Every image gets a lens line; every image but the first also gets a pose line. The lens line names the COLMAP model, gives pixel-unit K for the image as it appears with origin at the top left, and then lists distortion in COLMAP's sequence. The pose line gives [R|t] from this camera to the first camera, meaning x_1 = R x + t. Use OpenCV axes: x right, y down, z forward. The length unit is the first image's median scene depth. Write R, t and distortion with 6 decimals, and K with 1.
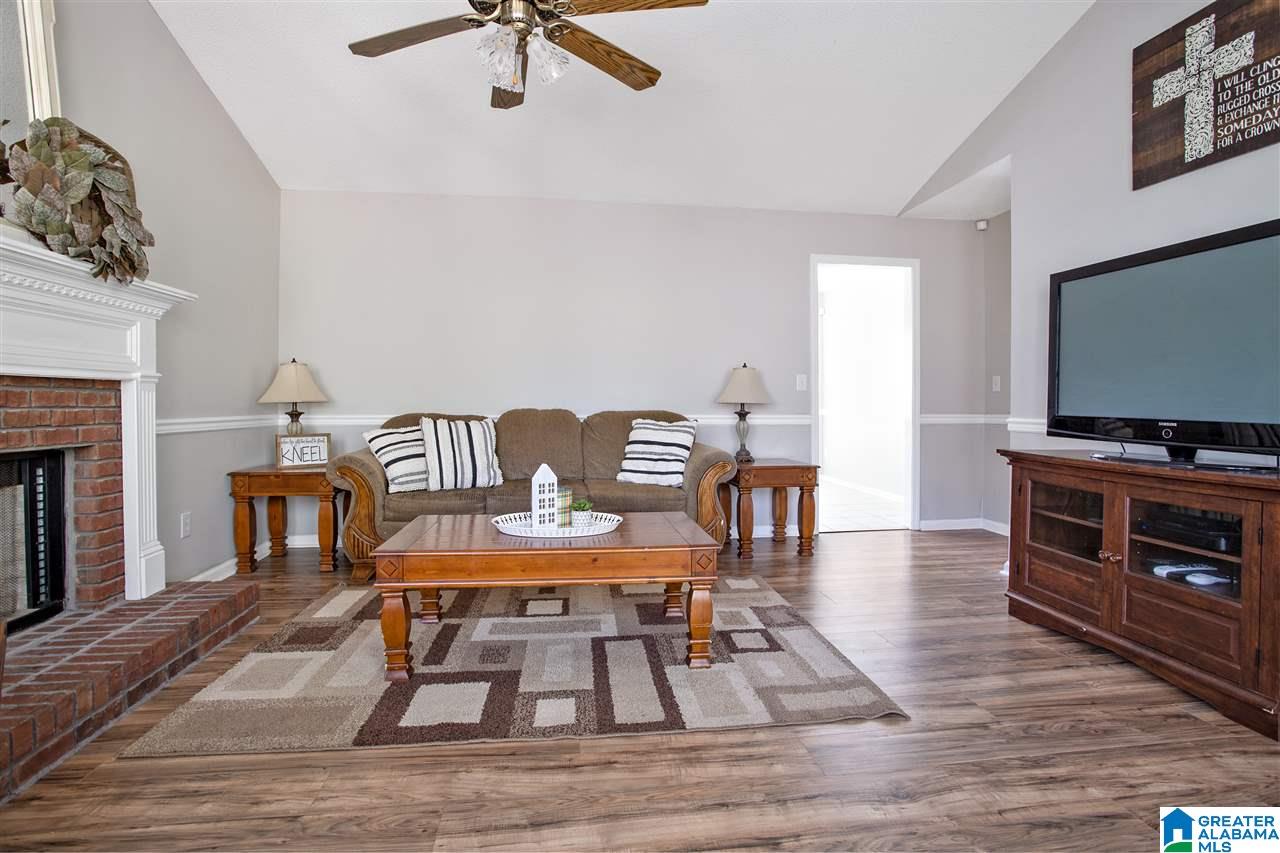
lens RADIAL K [[642.8, 0, 642.1], [0, 642.8, 407.7], [0, 0, 1]] dist [-0.041769, 0.001046]
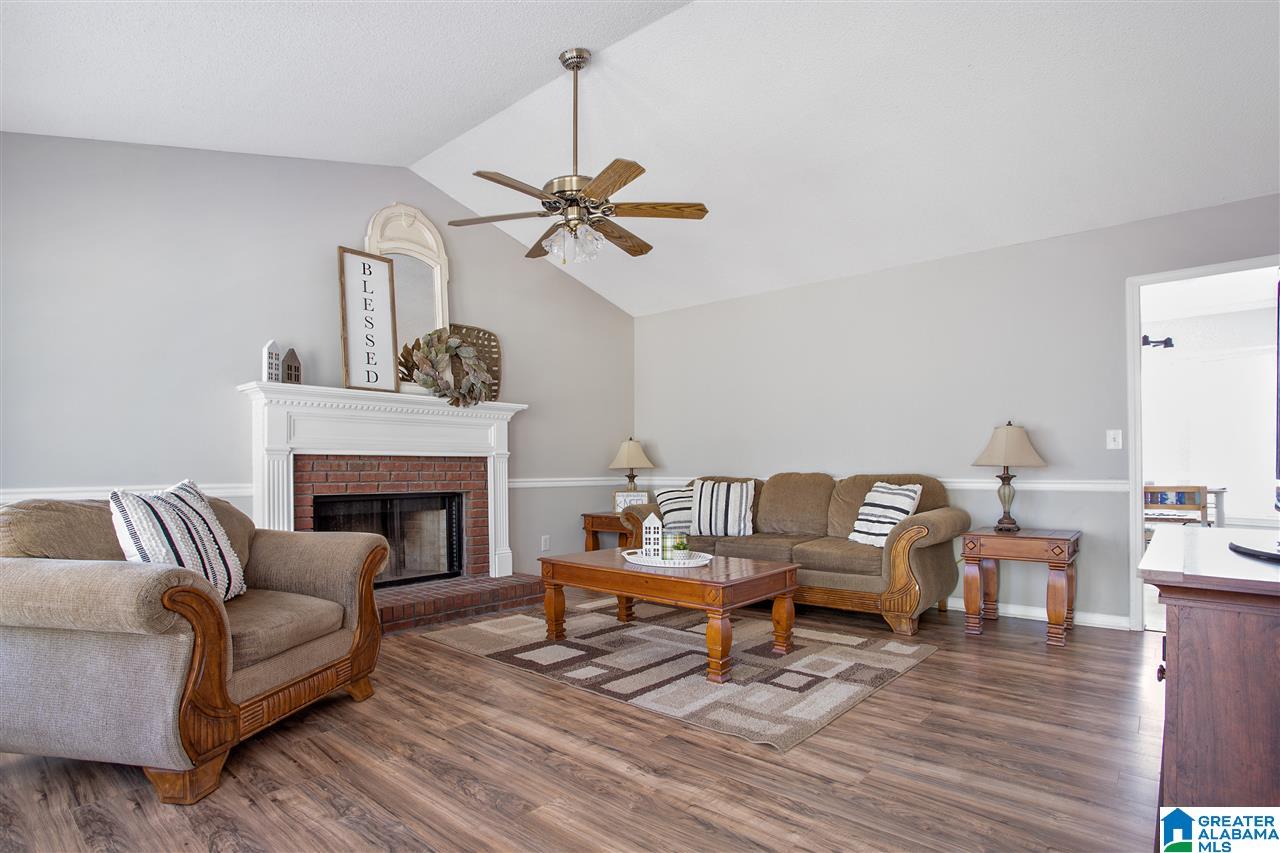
lens RADIAL K [[640.3, 0, 641.1], [0, 640.3, 463.4], [0, 0, 1]] dist [-0.066864, 0.000526]
pose [[0.672177, -0.012129, -0.740291, 0.823718], [0.002373, 0.999896, -0.014228, 0.001802], [0.740387, 0.007807, 0.672136, 0.060573]]
